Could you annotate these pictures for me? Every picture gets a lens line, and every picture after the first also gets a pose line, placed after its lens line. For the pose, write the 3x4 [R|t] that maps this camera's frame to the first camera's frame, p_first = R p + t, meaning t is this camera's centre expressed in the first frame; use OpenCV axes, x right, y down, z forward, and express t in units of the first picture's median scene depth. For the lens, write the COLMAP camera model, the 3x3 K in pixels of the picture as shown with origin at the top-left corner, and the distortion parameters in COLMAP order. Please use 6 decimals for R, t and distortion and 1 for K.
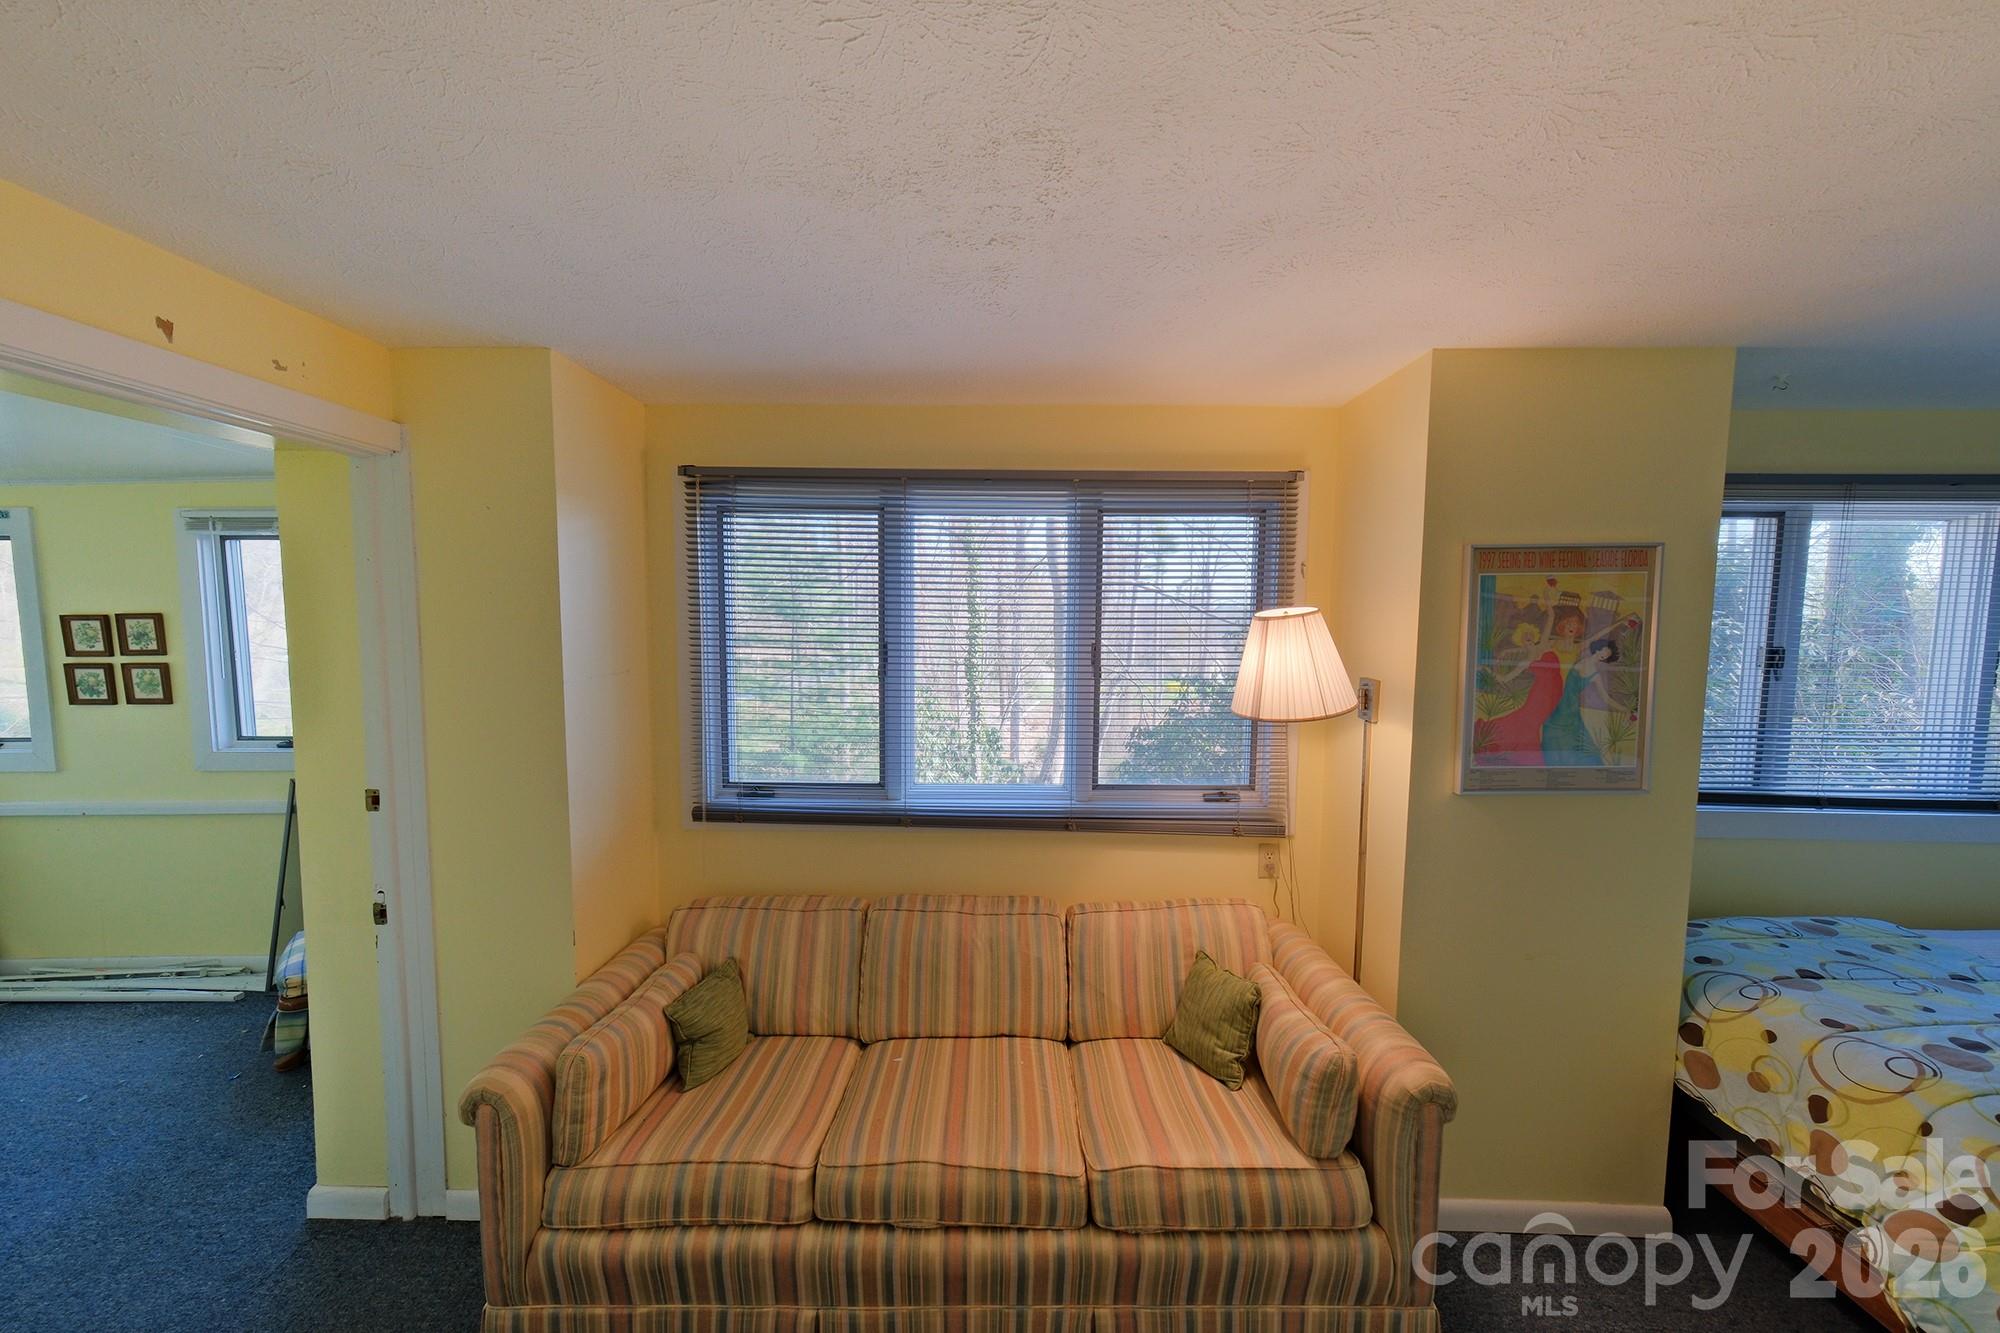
lens RADIAL K [[748.4, 0, 996.3], [0, 748.4, 688.5], [0, 0, 1]] dist [0.001343, 0.000310]
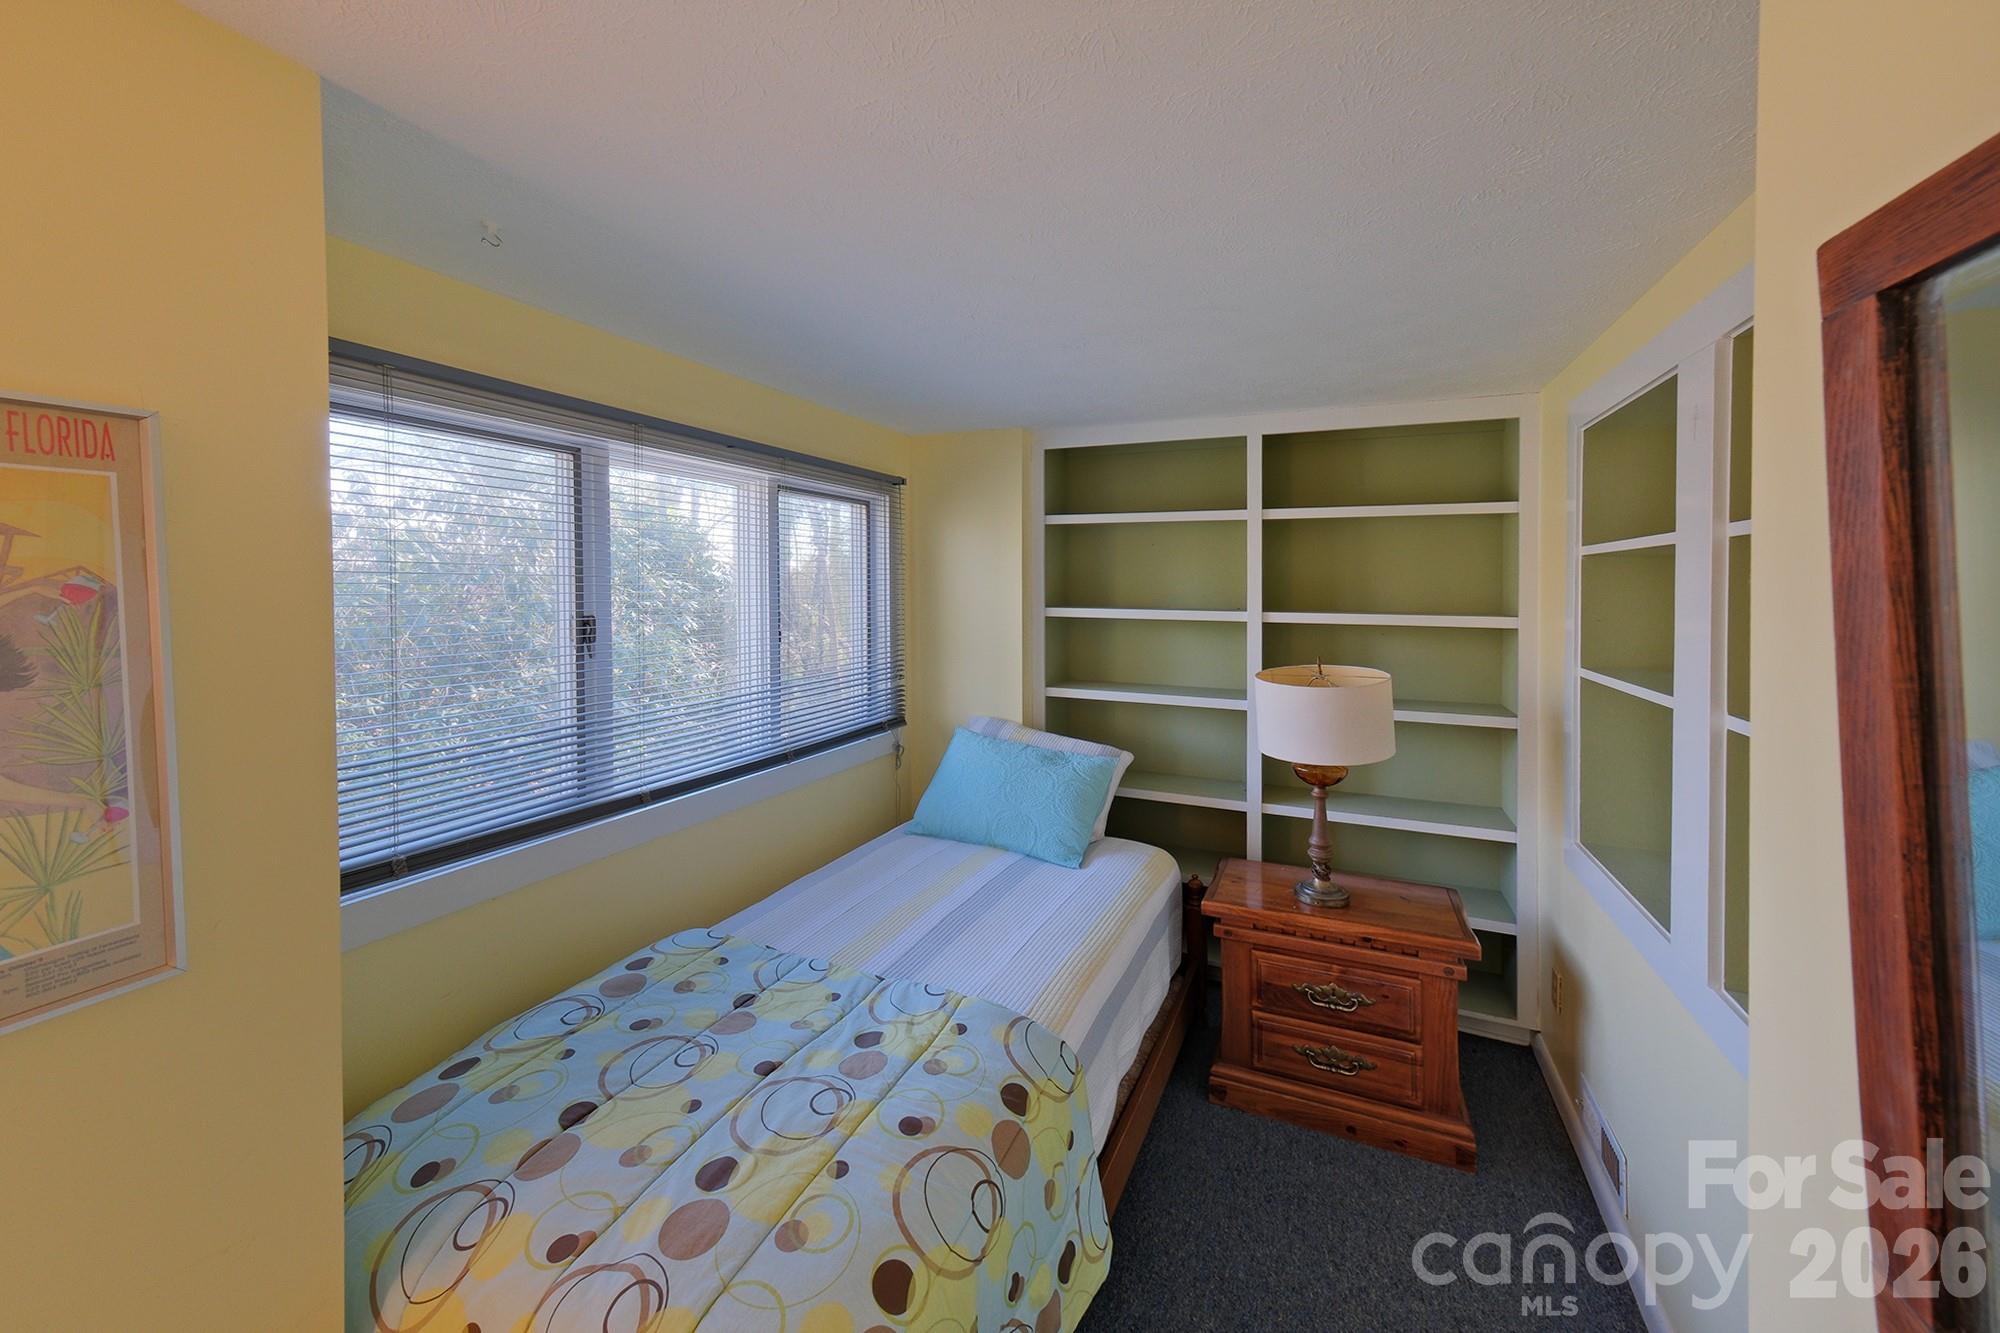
lens RADIAL K [[739.7, 0, 1009.9], [0, 739.7, 605.7], [0, 0, 1]] dist [-0.000138, 0.005702]
pose [[0.405767, -0.029297, 0.913507, 0.614195], [0.083089, 0.996530, -0.004948, -0.031237], [-0.910192, 0.077910, 0.406793, 0.326361]]
